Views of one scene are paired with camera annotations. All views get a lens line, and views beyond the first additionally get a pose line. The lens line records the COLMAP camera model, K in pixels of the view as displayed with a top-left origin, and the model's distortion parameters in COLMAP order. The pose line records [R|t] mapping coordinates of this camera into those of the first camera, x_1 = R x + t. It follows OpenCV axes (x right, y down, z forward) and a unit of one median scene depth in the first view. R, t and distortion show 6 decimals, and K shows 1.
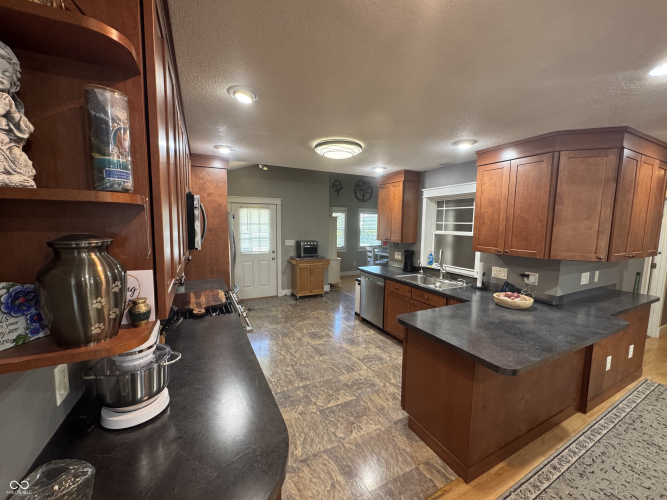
lens RADIAL K [[265.2, 0, 333.5], [0, 265.2, 250.0], [0, 0, 1]] dist [-0.002075, -0.000026]
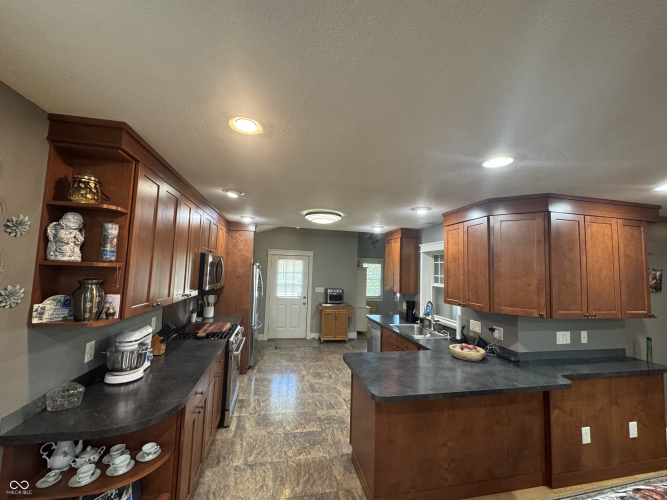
lens RADIAL K [[265.2, 0, 333.5], [0, 265.2, 250.0], [0, 0, 1]] dist [-0.002075, -0.000026]
pose [[0.966994, 0.000817, -0.254799, 0.343483], [-0.047245, 0.983229, -0.176149, 0.002645], [0.250382, 0.182373, 0.950815, -0.158105]]
